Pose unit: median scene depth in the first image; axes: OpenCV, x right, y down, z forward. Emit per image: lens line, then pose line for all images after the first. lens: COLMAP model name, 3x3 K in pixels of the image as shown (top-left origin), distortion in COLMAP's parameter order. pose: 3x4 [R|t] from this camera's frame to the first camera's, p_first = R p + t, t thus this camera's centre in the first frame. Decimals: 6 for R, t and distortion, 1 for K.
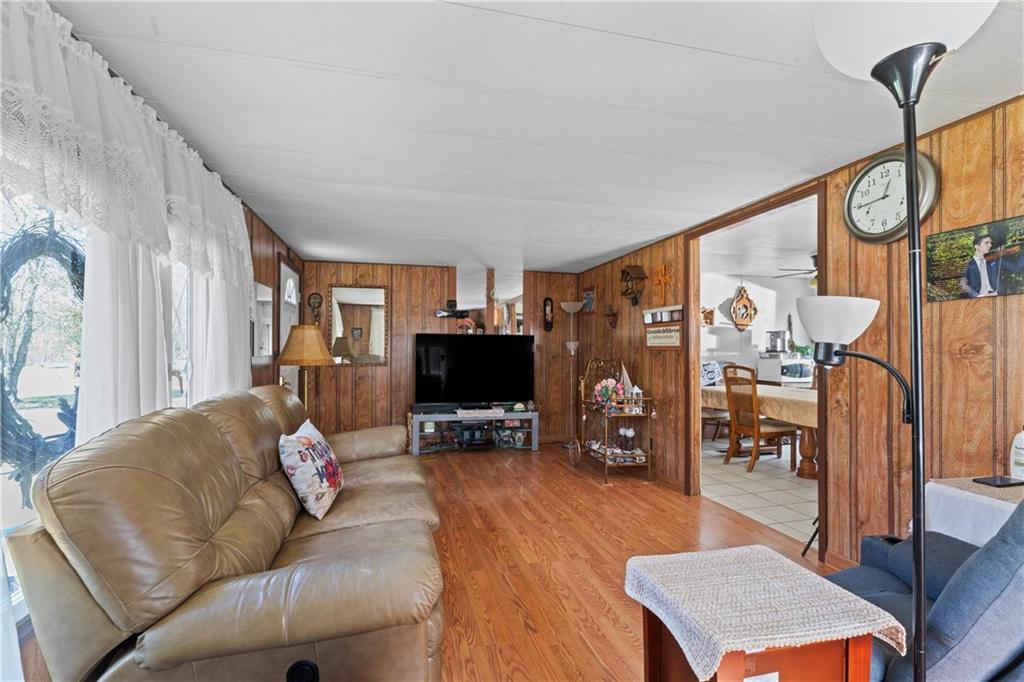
lens RADIAL K [[462.9, 0, 508.7], [0, 462.9, 345.2], [0, 0, 1]] dist [-0.005439, 0.000887]
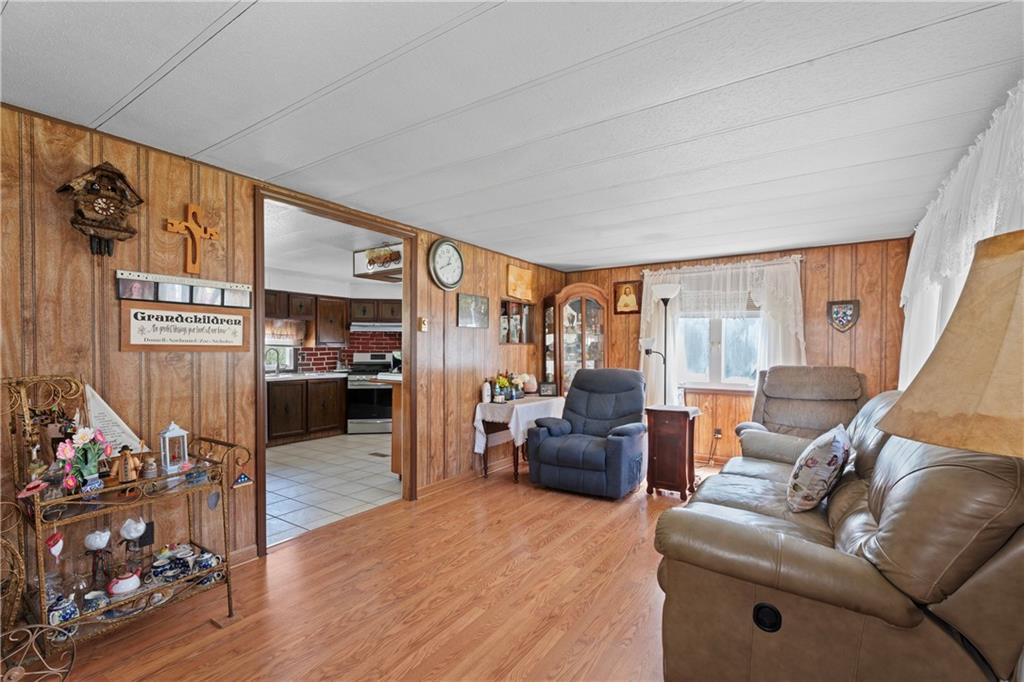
lens RADIAL K [[462.9, 0, 506.8], [0, 462.9, 359.7], [0, 0, 1]] dist [-0.005439, 0.000887]
pose [[-0.668745, -0.001150, 0.743491, -0.395063], [0.005785, 0.999960, 0.006750, 0.020219], [-0.743469, 0.008815, -0.668712, 1.217201]]
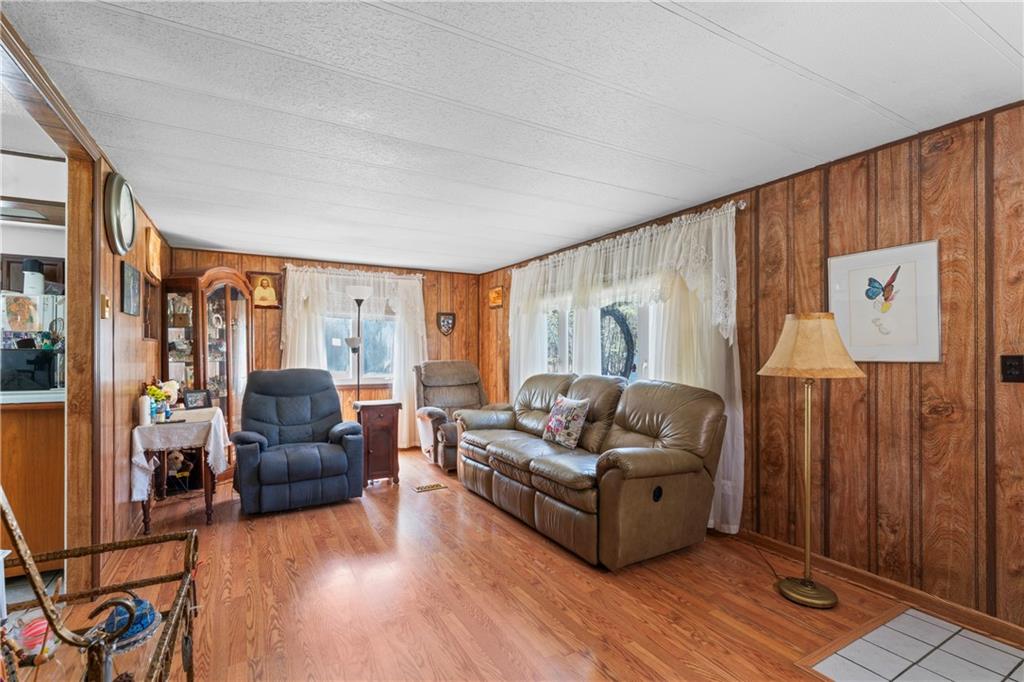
lens RADIAL K [[462.9, 0, 514.3], [0, 462.9, 349.8], [0, 0, 1]] dist [-0.005439, 0.000887]
pose [[-0.965908, 0.013180, -0.258548, 0.104546], [0.013696, 0.999906, -0.000196, 0.015436], [0.258521, -0.003730, -0.965998, 1.416535]]
